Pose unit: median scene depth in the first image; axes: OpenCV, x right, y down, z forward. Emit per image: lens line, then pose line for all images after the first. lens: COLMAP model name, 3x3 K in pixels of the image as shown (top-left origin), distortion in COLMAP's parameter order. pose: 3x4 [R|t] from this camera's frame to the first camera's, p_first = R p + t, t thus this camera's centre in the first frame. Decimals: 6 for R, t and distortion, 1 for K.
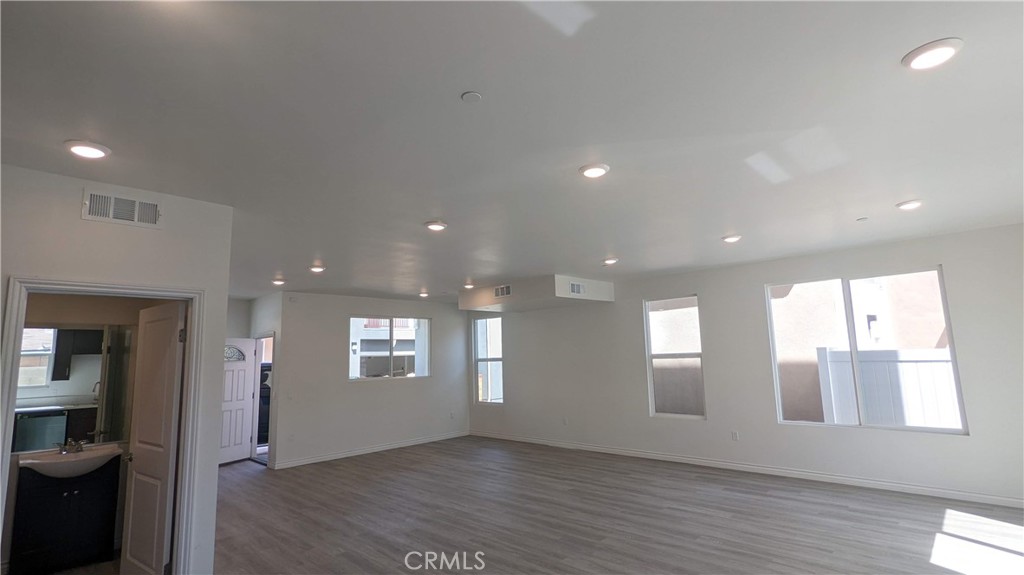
lens RADIAL K [[485.5, 0, 524.9], [0, 485.5, 292.2], [0, 0, 1]] dist [0.000107, 0.000208]
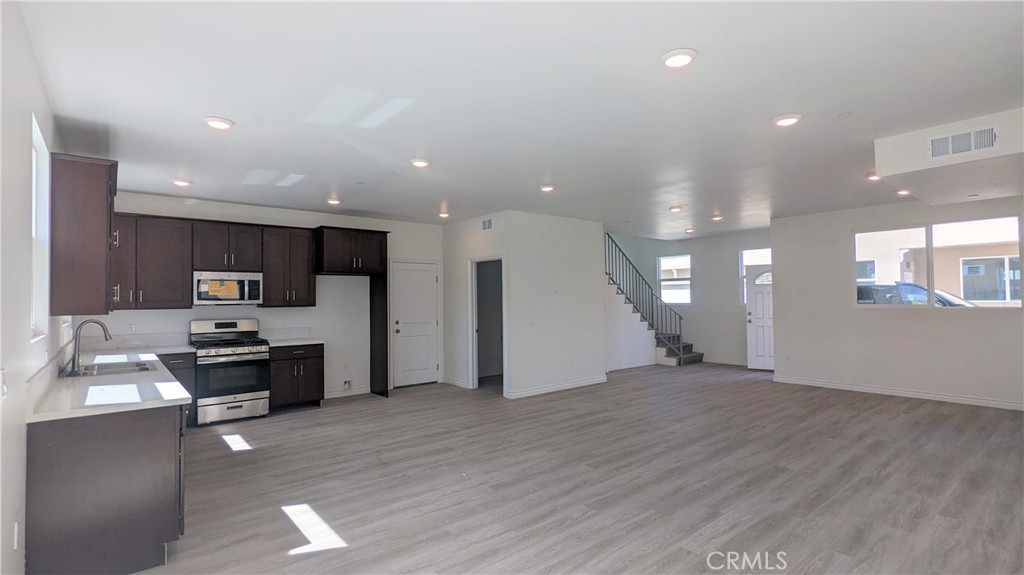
lens RADIAL K [[492.0, 0, 512.0], [0, 492.0, 287.5], [0, 0, 1]] dist [0.002101, 0.000399]
pose [[-0.121919, 0.009151, -0.992498, 1.002584], [0.147468, 0.989026, -0.008996, 0.114919], [0.981524, -0.147458, -0.121930, 0.874977]]
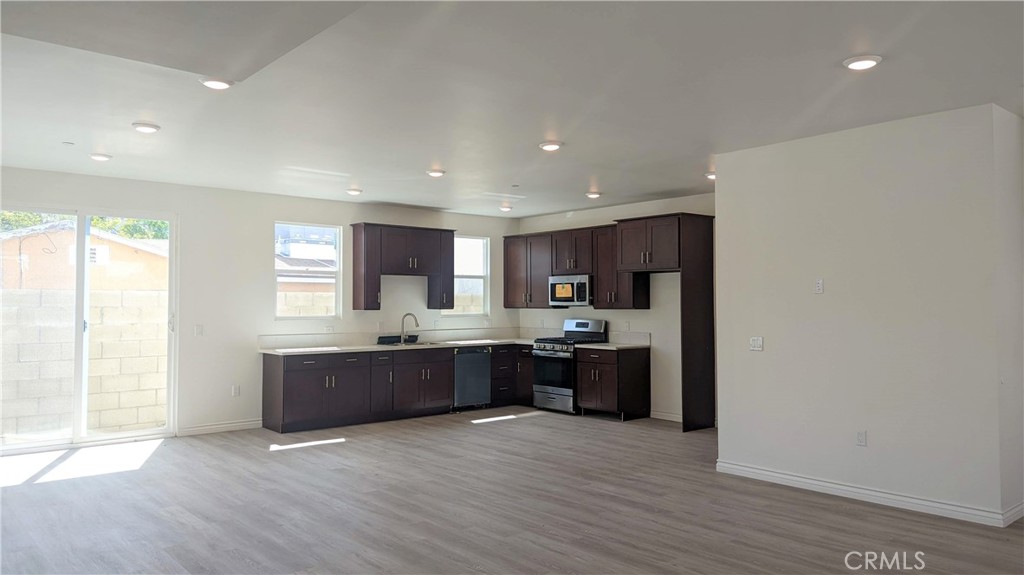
lens RADIAL K [[725.9, 0, 510.7], [0, 725.9, 269.1], [0, 0, 1]] dist [0.070630, -0.069489]
pose [[-0.993211, 0.036226, 0.110543, -0.217318], [0.015373, 0.982815, -0.183953, 0.308188], [-0.115308, -0.181005, -0.976699, 2.007933]]
